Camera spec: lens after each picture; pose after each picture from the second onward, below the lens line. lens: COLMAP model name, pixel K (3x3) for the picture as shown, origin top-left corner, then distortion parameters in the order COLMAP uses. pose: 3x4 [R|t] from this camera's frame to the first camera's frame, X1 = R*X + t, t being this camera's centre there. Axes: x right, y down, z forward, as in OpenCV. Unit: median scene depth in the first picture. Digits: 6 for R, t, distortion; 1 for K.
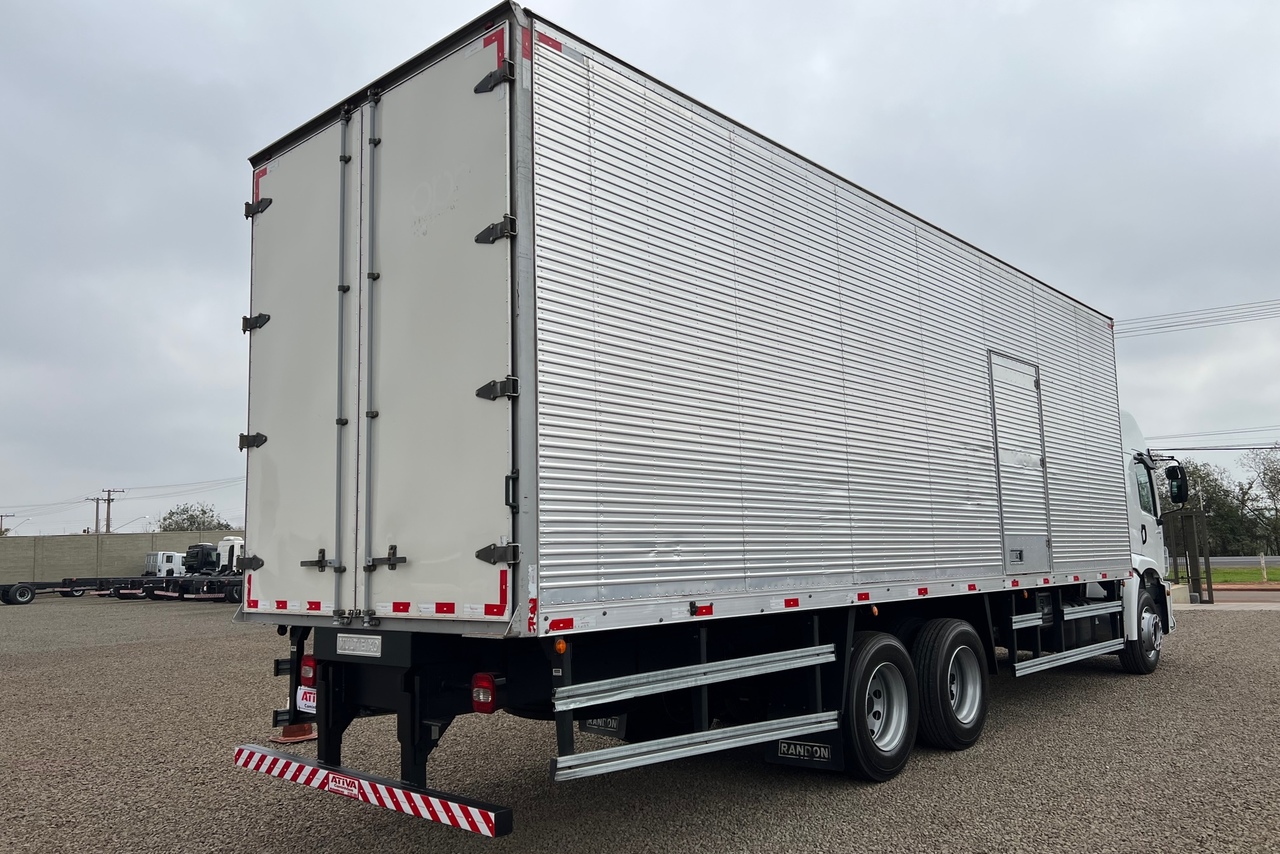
lens RADIAL K [[959.8, 0, 640.0], [0, 959.8, 429.0], [0, 0, 1]] dist [0.066096, -0.034973]
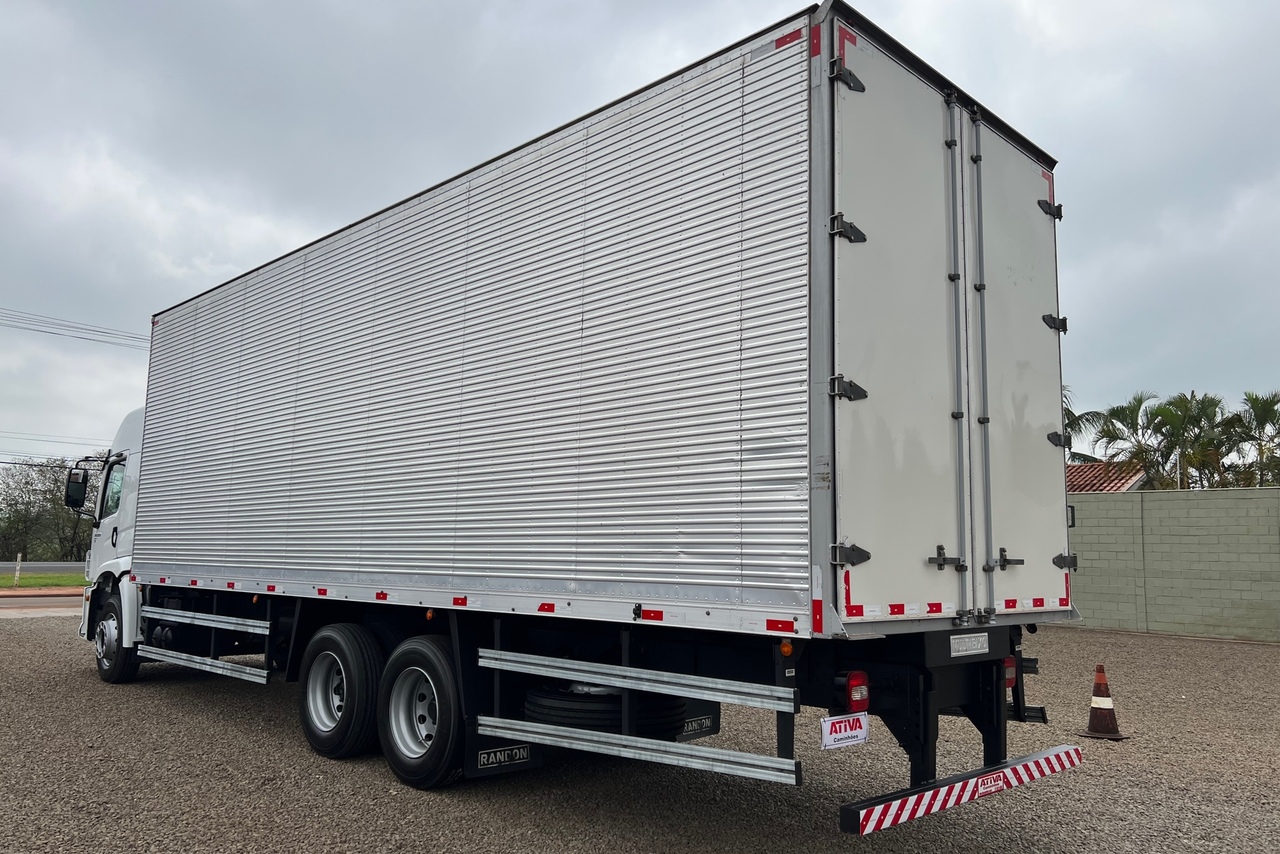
lens RADIAL K [[959.8, 0, 666.9], [0, 959.8, 423.2], [0, 0, 1]] dist [0.066096, -0.034973]
pose [[0.020468, 0.163868, 0.986270, -1.292464], [-0.149220, 0.975928, -0.159053, 0.201532], [-0.988592, -0.143916, 0.044428, 1.269572]]
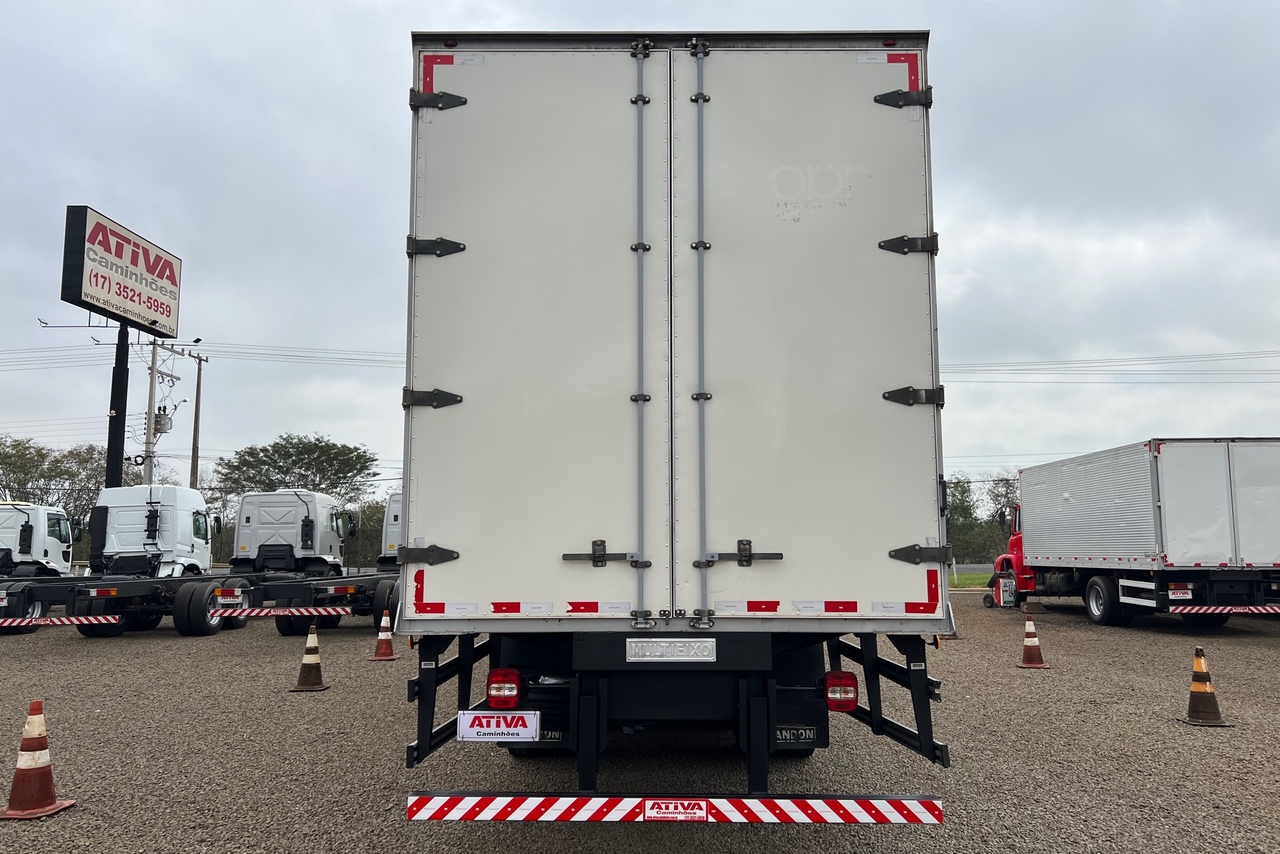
lens RADIAL K [[959.8, 0, 648.6], [0, 959.8, 421.9], [0, 0, 1]] dist [0.066096, -0.034973]
pose [[0.736640, 0.115441, 0.666360, -0.900581], [-0.105630, 0.992870, -0.055236, 0.064317], [-0.667985, -0.029699, 0.743582, 0.353247]]
